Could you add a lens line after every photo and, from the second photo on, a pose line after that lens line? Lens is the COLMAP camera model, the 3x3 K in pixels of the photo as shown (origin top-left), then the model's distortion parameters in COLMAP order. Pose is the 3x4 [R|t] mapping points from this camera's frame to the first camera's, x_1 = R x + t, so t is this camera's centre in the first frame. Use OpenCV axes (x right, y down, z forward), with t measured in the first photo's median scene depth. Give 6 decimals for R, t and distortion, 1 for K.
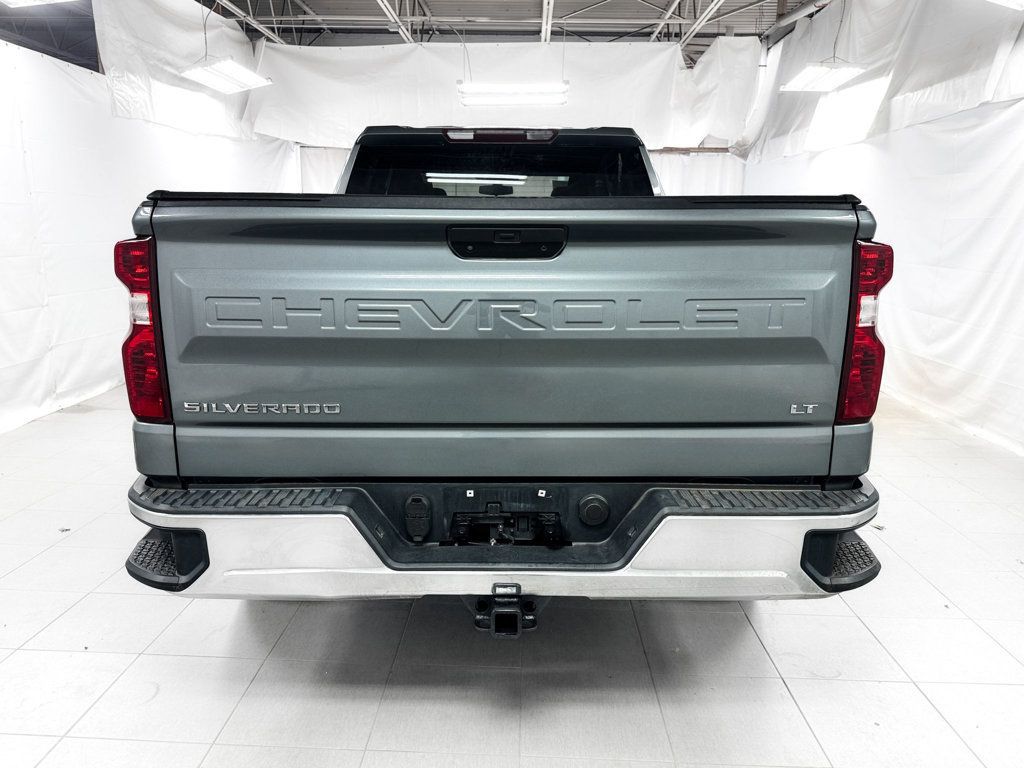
lens RADIAL K [[759.6, 0, 511.3], [0, 759.6, 383.6], [0, 0, 1]] dist [0.003752, -0.000323]
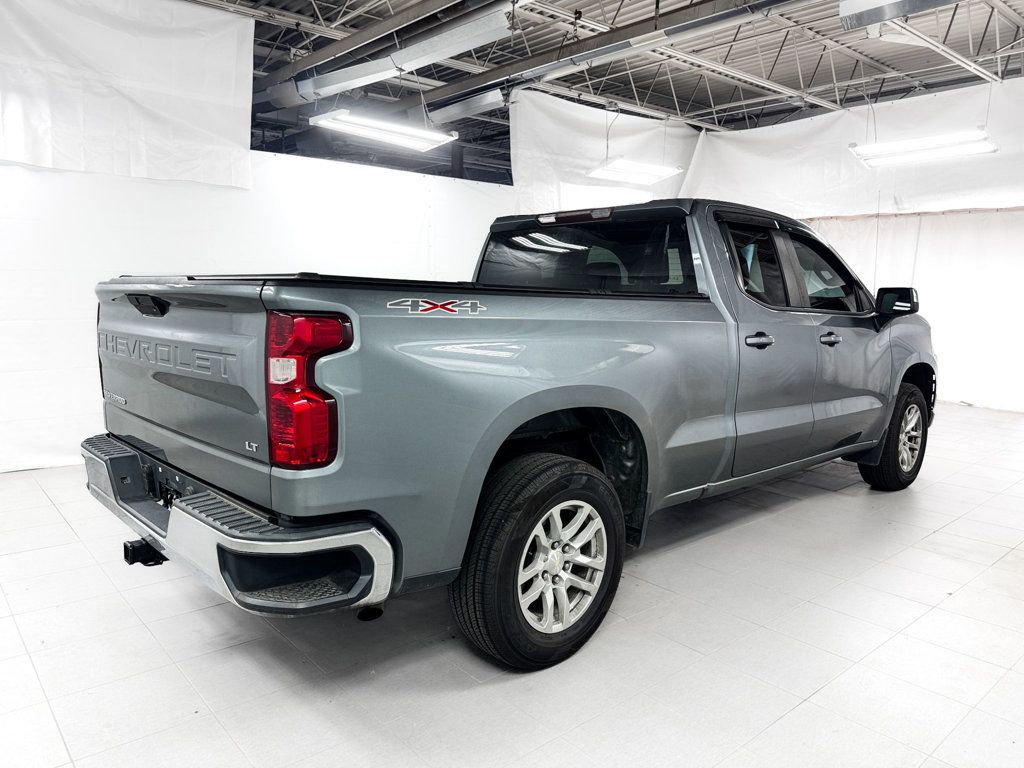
lens RADIAL K [[759.6, 0, 505.5], [0, 759.6, 383.3], [0, 0, 1]] dist [0.003752, -0.000323]
pose [[0.671249, 0.086694, -0.736145, 0.480773], [-0.153893, 0.987796, -0.023996, -0.030377], [0.725080, 0.129395, 0.676399, 0.139624]]
